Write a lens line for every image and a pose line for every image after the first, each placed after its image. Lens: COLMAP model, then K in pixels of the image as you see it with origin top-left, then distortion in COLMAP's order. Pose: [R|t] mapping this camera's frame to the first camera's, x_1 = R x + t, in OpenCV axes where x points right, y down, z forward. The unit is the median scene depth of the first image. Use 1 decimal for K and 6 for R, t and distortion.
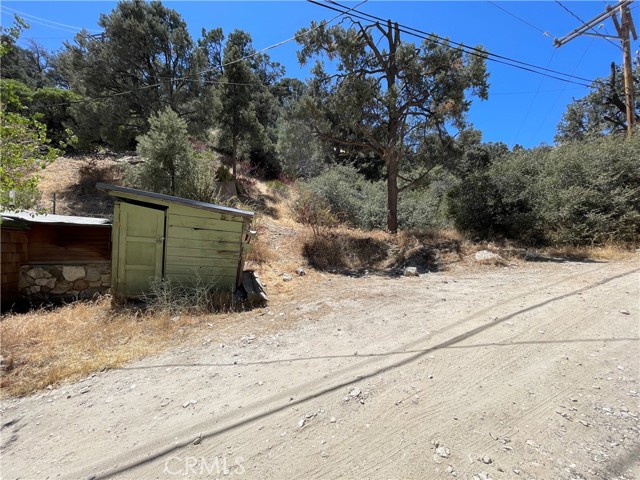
lens RADIAL K [[258.3, 0, 318.8], [0, 258.3, 238.5], [0, 0, 1]] dist [-0.002019, 0.000089]
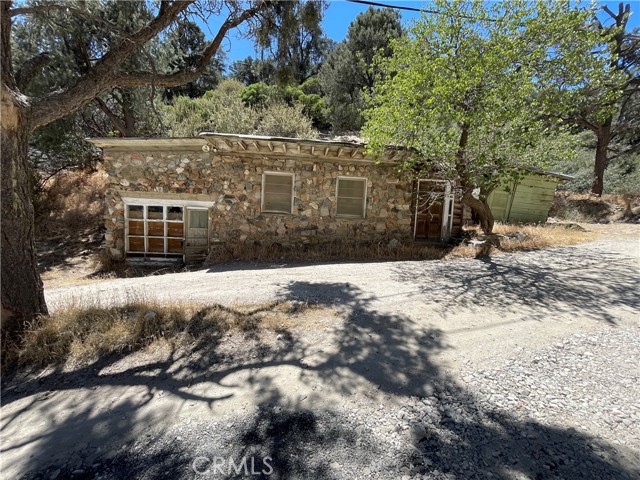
lens RADIAL K [[258.3, 0, 318.8], [0, 258.3, 238.5], [0, 0, 1]] dist [-0.002019, 0.000089]
pose [[0.973189, 0.052089, -0.224031, -1.209217], [-0.026608, 0.992976, 0.115289, 0.120241], [0.228462, -0.106237, 0.967739, -0.836103]]
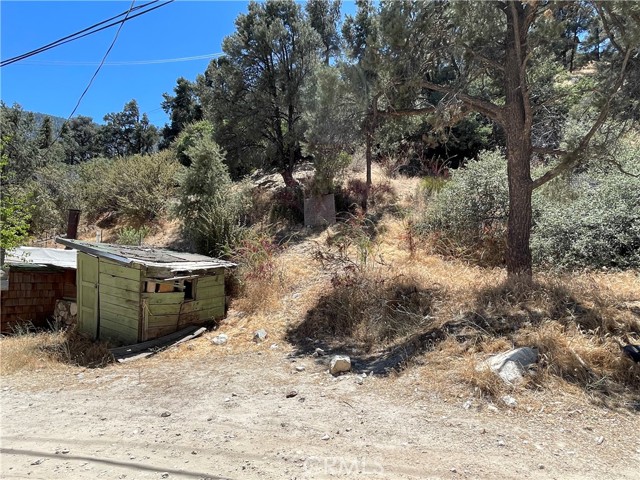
lens RADIAL K [[418.7, 0, 321.1], [0, 418.7, 241.4], [0, 0, 1]] dist [0.033775, -0.042796]
pose [[0.663565, -0.018988, -0.747877, 1.065239], [-0.010634, 0.999337, -0.034807, -0.102880], [0.748043, 0.031050, 0.662924, 0.435133]]
